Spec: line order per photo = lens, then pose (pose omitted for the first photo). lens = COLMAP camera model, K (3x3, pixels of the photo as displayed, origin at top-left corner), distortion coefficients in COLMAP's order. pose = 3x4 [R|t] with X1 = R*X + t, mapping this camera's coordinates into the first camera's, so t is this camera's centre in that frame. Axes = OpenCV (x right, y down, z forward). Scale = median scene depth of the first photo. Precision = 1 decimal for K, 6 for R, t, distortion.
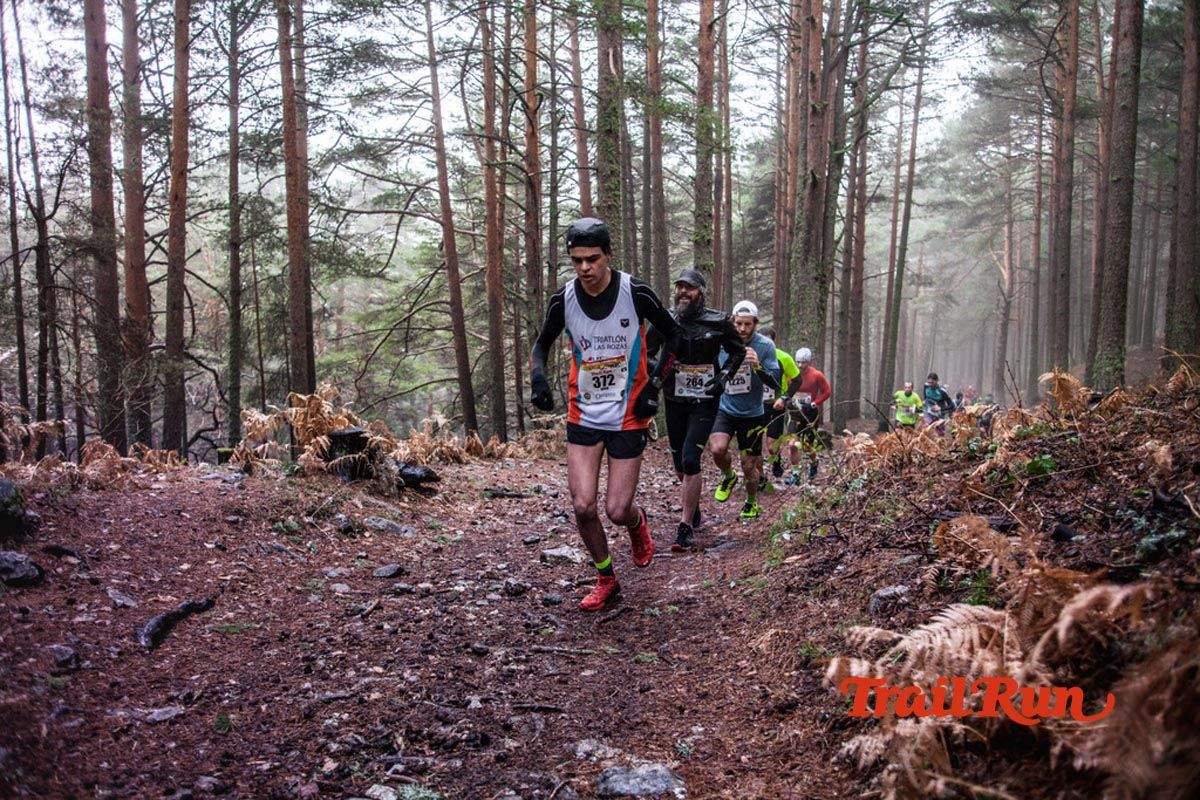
lens RADIAL K [[902.2, 0, 609.3], [0, 902.2, 402.9], [0, 0, 1]] dist [-0.069670, 0.065743]
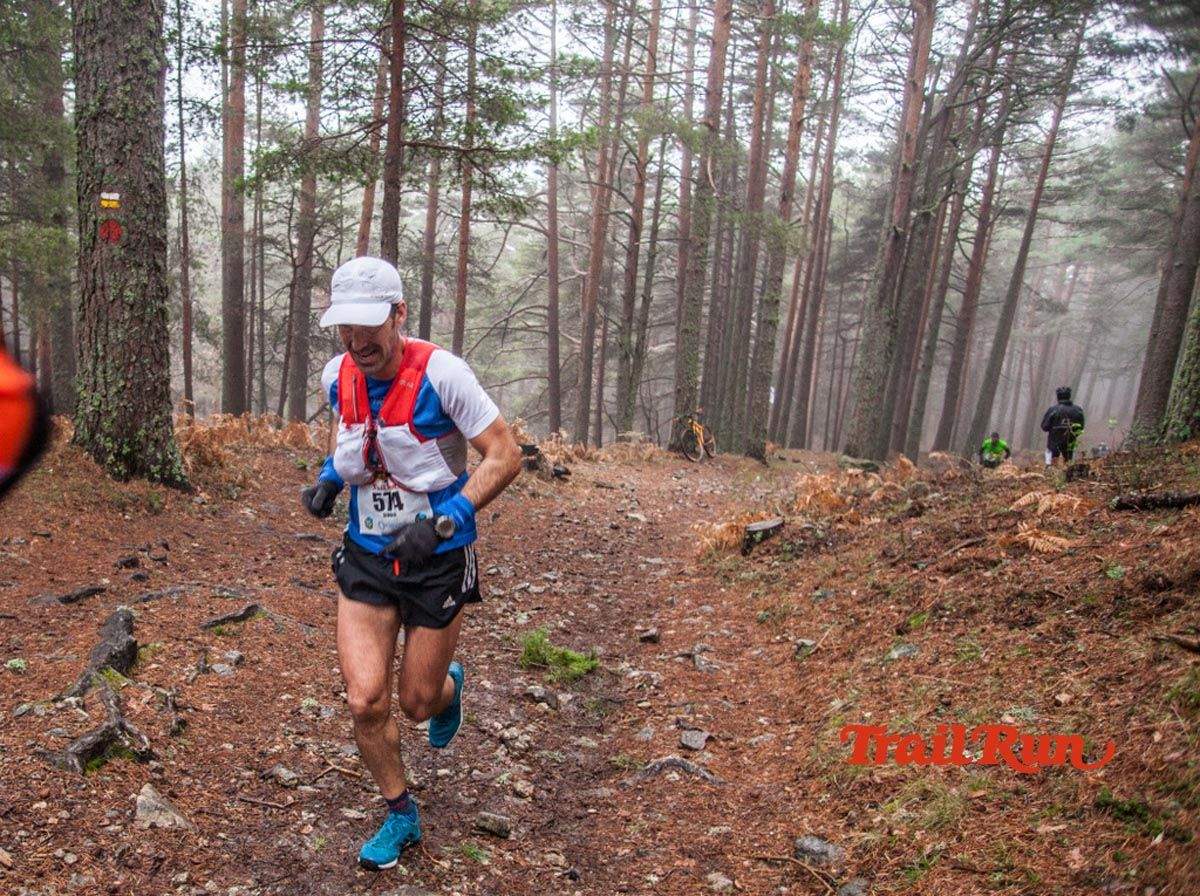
lens RADIAL K [[991.8, 0, 411.2], [0, 991.8, 507.8], [0, 0, 1]] dist [-0.081343, 0.028140]
pose [[0.957650, 0.120224, -0.261633, 0.016047], [-0.086412, 0.986775, 0.137144, -0.042981], [0.274661, -0.108728, 0.955374, -0.461802]]
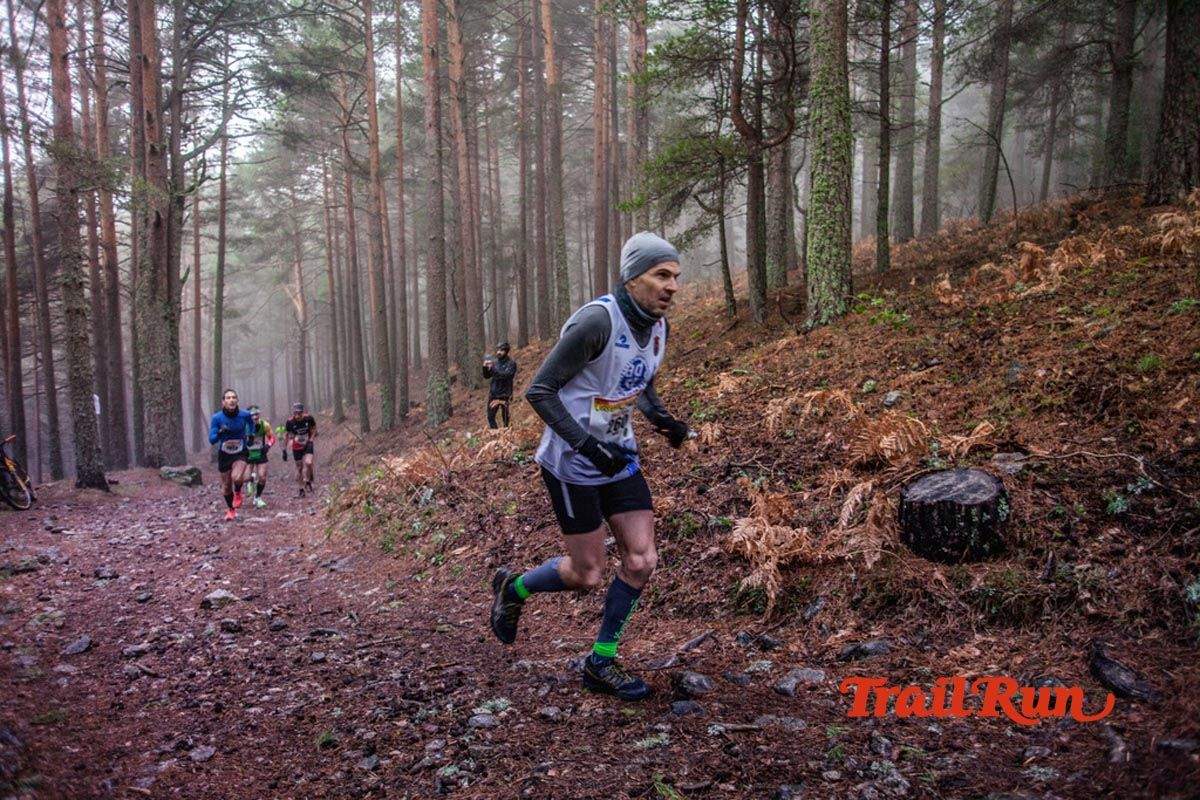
lens RADIAL K [[872.8, 0, 609.6], [0, 872.8, 407.0], [0, 0, 1]] dist [-0.078424, 0.067824]
pose [[0.708352, -0.076066, 0.701749, -0.145308], [0.091863, 0.995656, 0.015197, -0.012282], [-0.699856, 0.053700, 0.712262, -0.034999]]
